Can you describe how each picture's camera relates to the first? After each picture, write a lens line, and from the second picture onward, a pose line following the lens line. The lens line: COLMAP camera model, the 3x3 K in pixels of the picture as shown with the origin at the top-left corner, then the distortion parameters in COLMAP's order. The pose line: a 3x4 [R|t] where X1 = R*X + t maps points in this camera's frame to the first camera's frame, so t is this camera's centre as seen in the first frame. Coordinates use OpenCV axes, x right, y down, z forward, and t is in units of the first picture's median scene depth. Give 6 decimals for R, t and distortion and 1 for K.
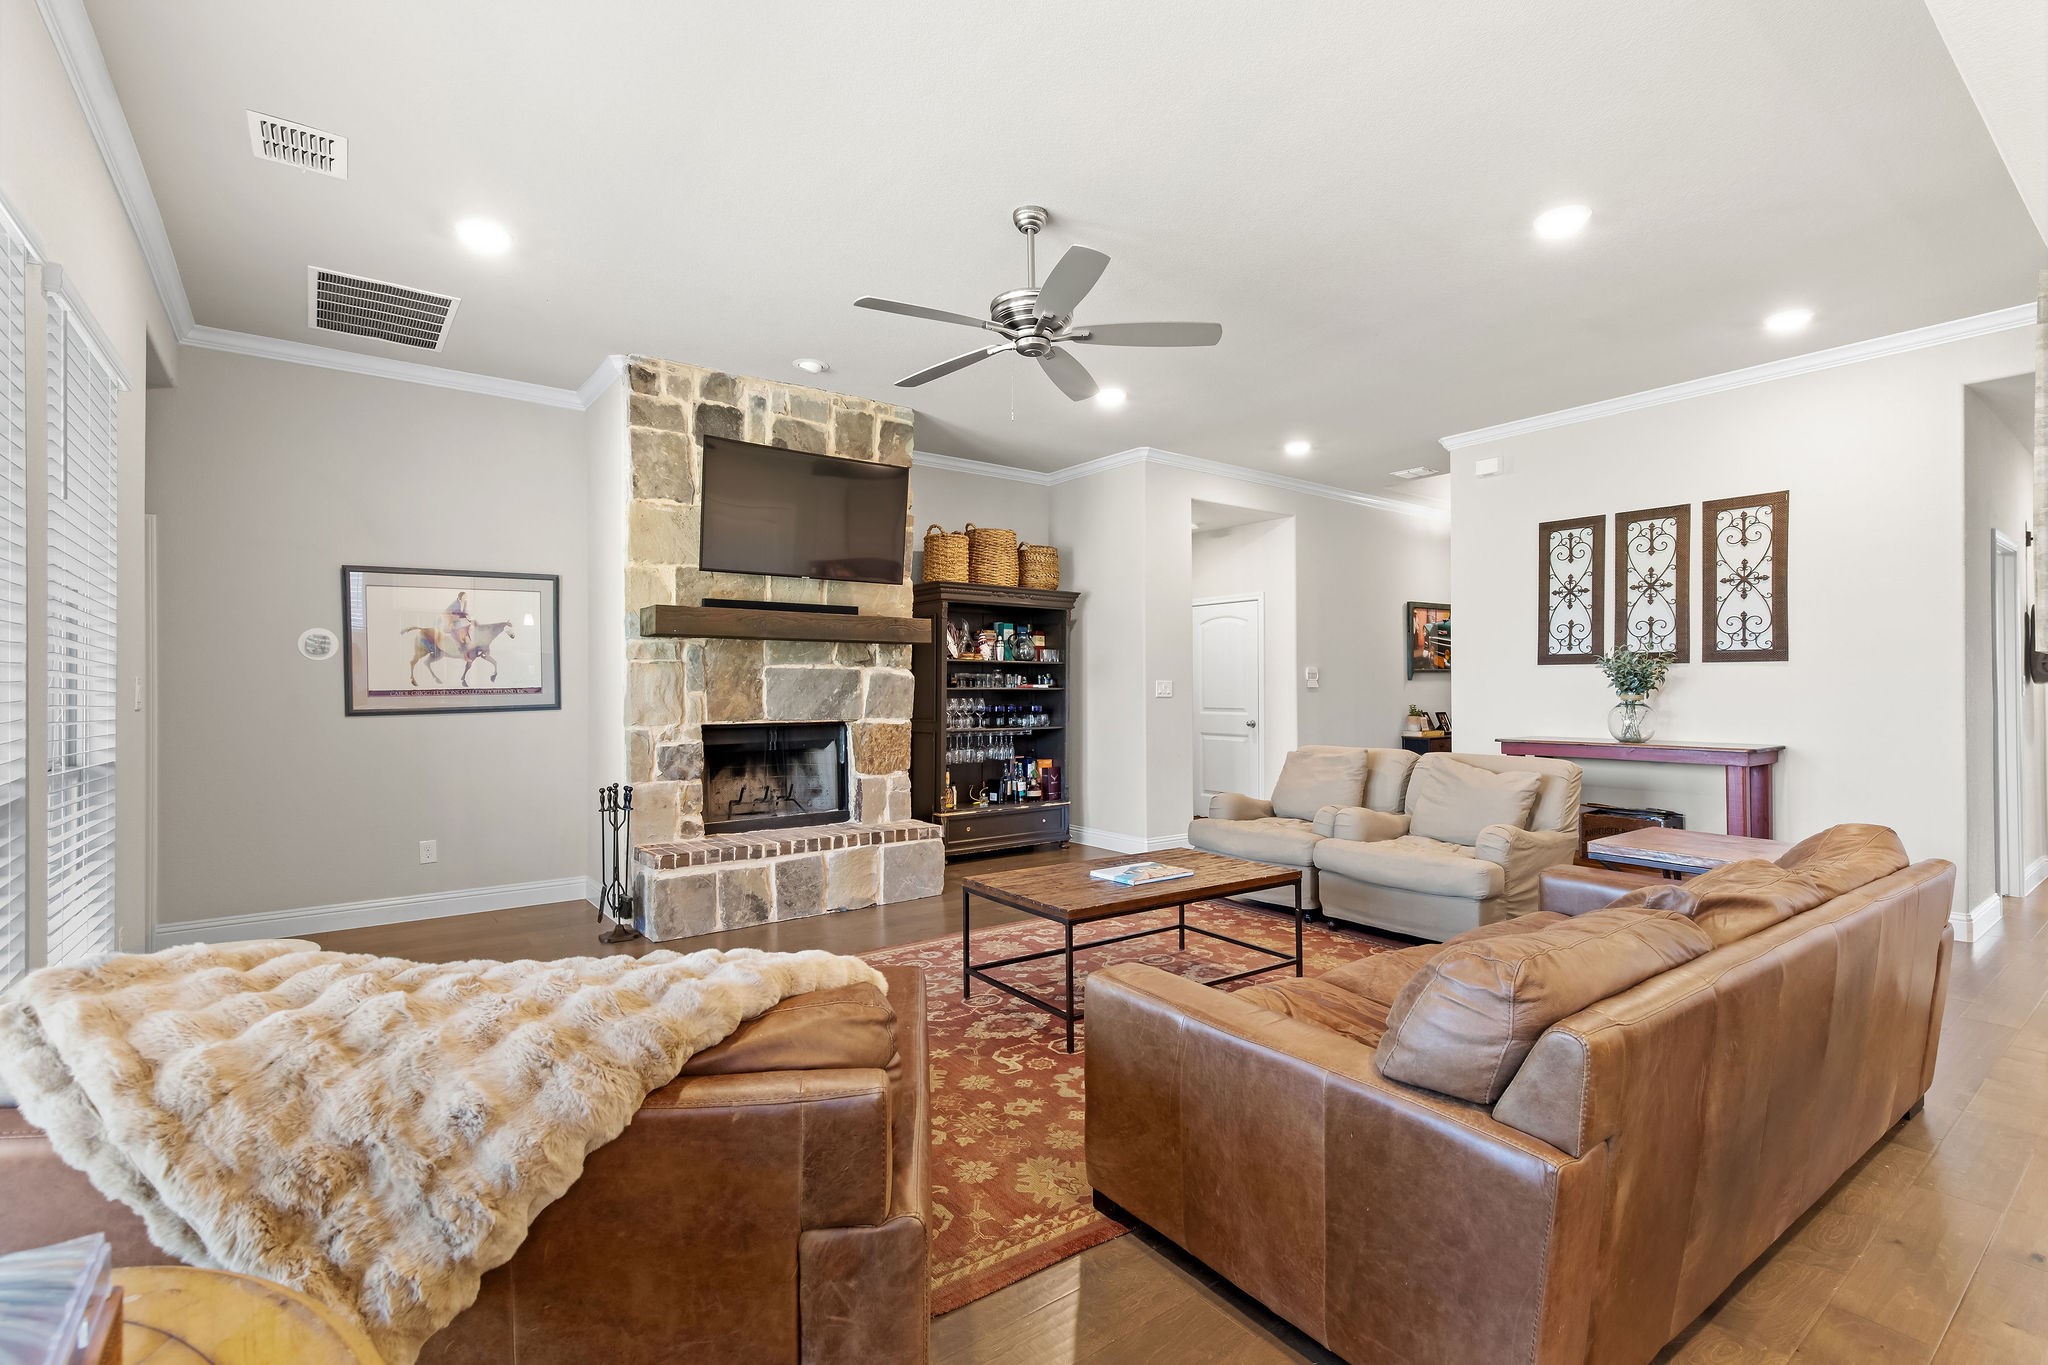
lens RADIAL K [[922.7, 0, 1024.0], [0, 922.7, 682.5], [0, 0, 1]] dist [0.003649, 0.000090]
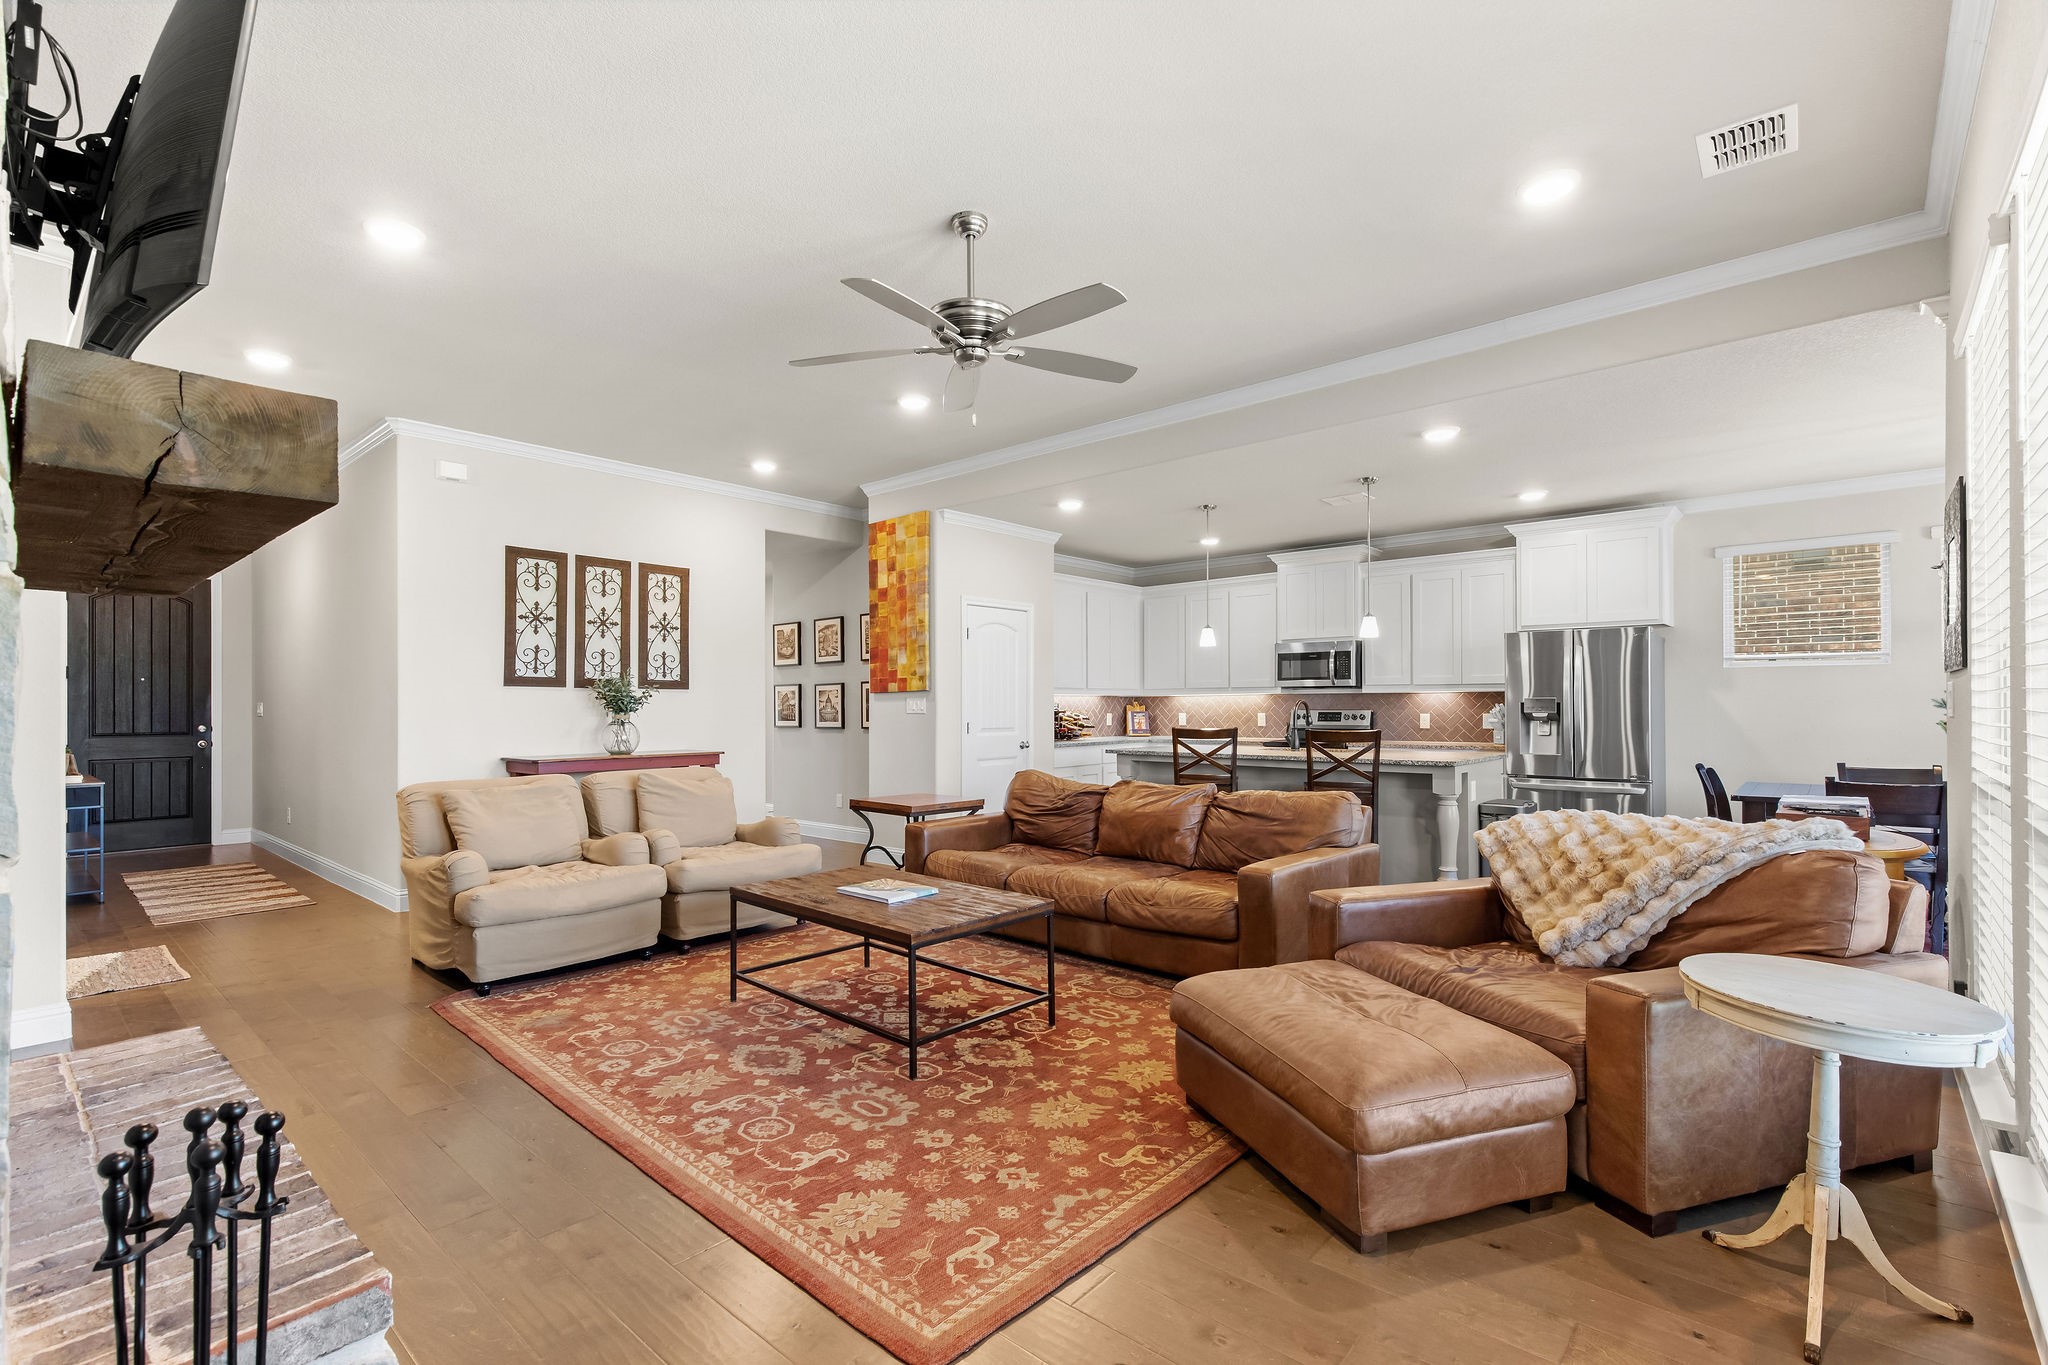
lens RADIAL K [[924.3, 0, 1029.5], [0, 924.3, 706.5], [0, 0, 1]] dist [0.004608, -0.000155]
pose [[-0.206348, 0.002544, 0.978475, -0.630647], [-0.002995, 0.999990, -0.003231, 0.005394], [-0.978474, -0.003597, -0.206339, 0.747526]]
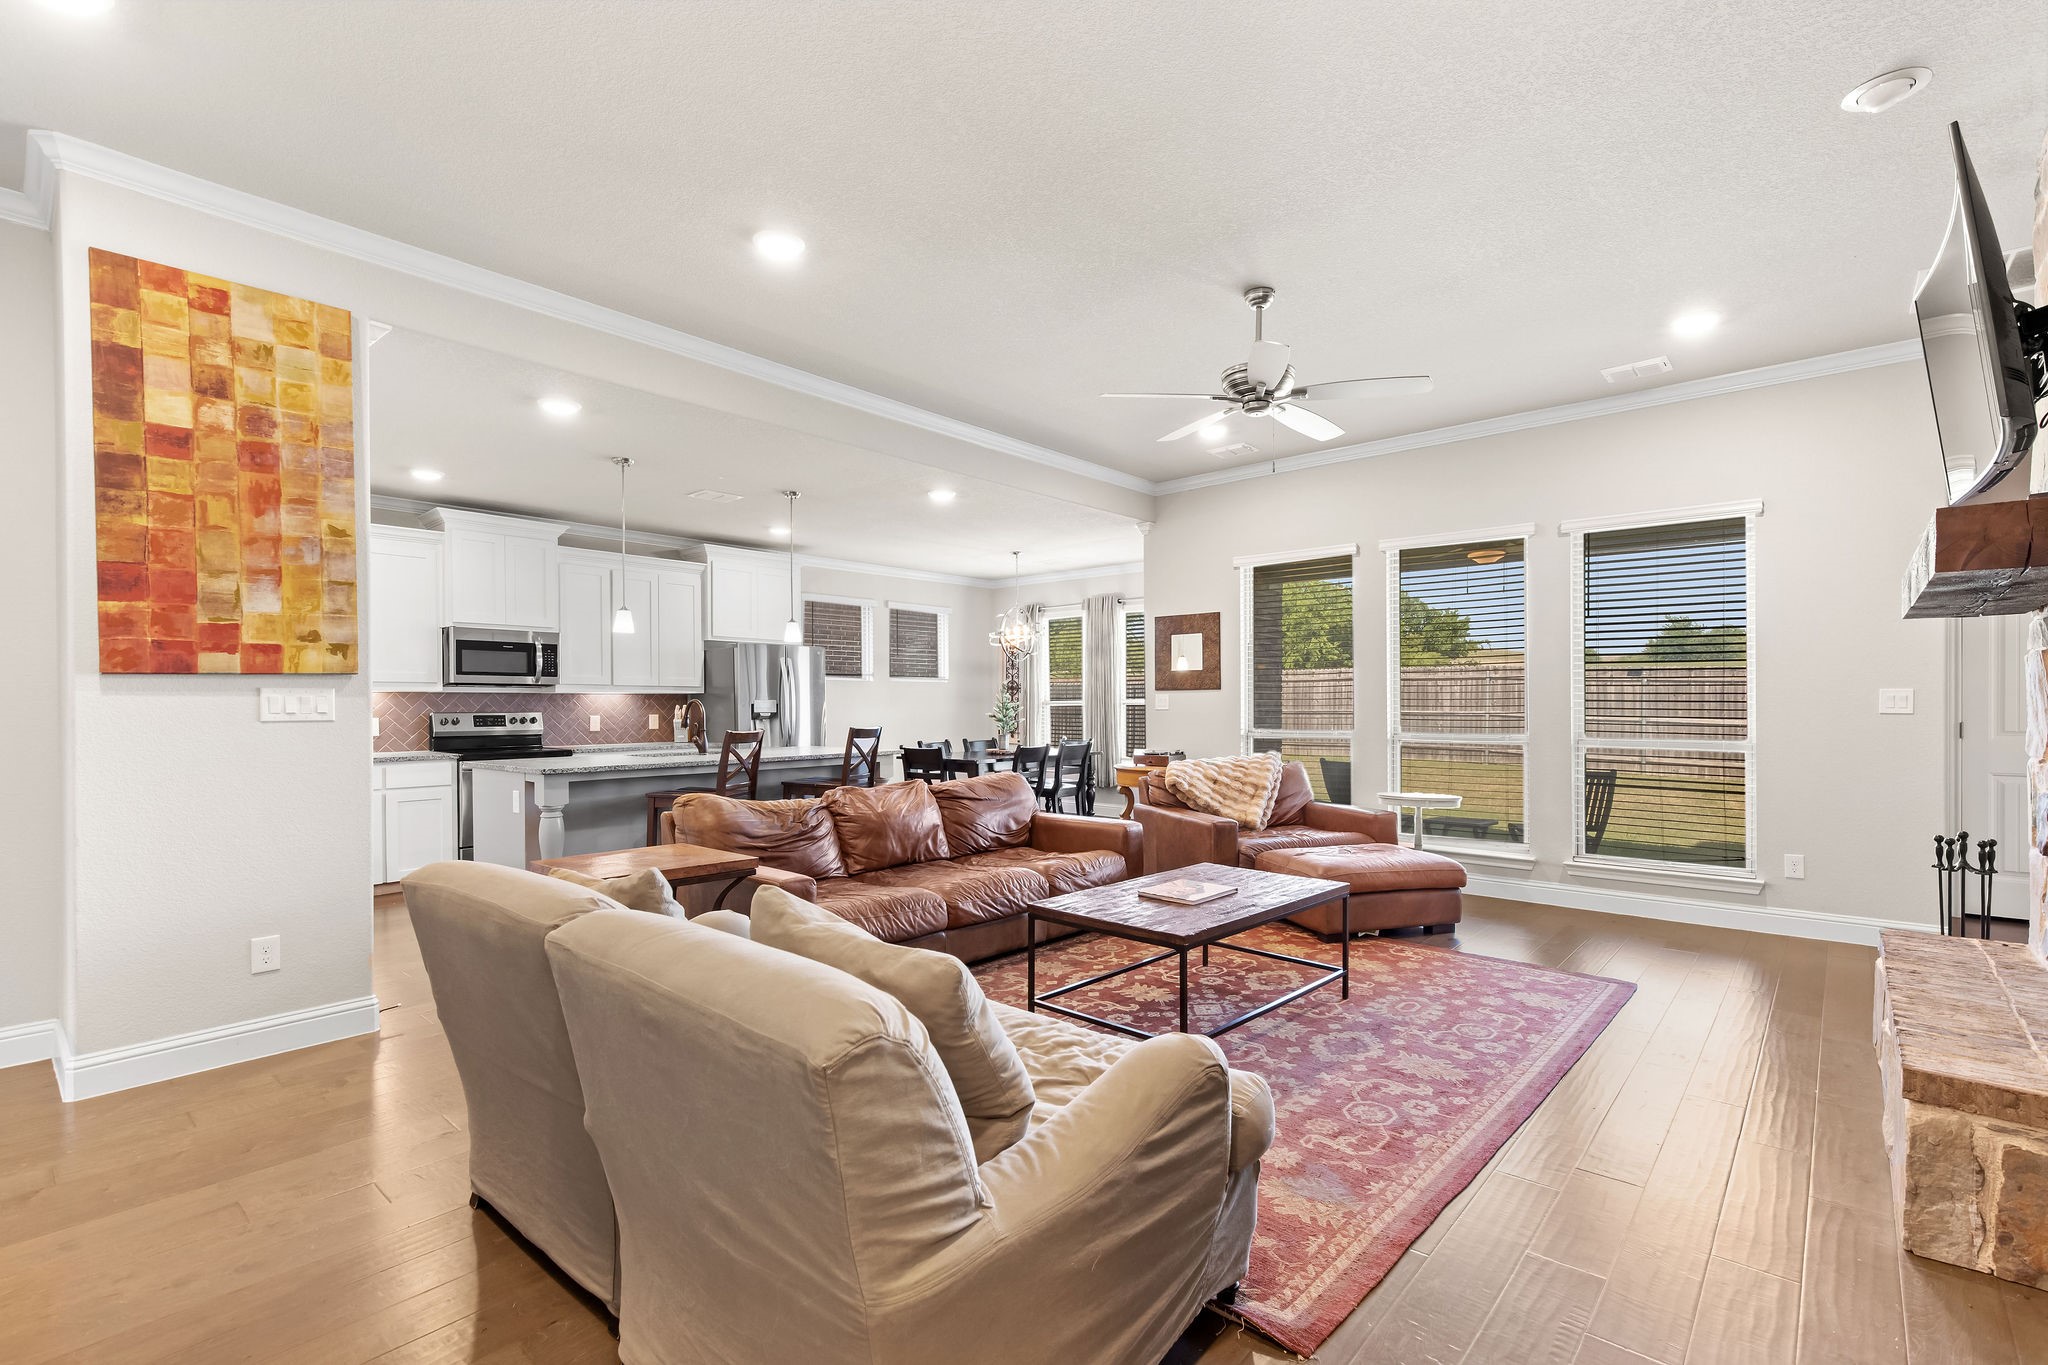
lens RADIAL K [[930.6, 0, 1038.0], [0, 930.6, 707.4], [0, 0, 1]] dist [0.004959, -0.000140]
pose [[-0.977129, 0.007987, -0.212497, 0.347944], [0.009141, 0.999948, -0.004445, 0.010258], [0.212451, -0.006286, -0.977152, 1.366131]]
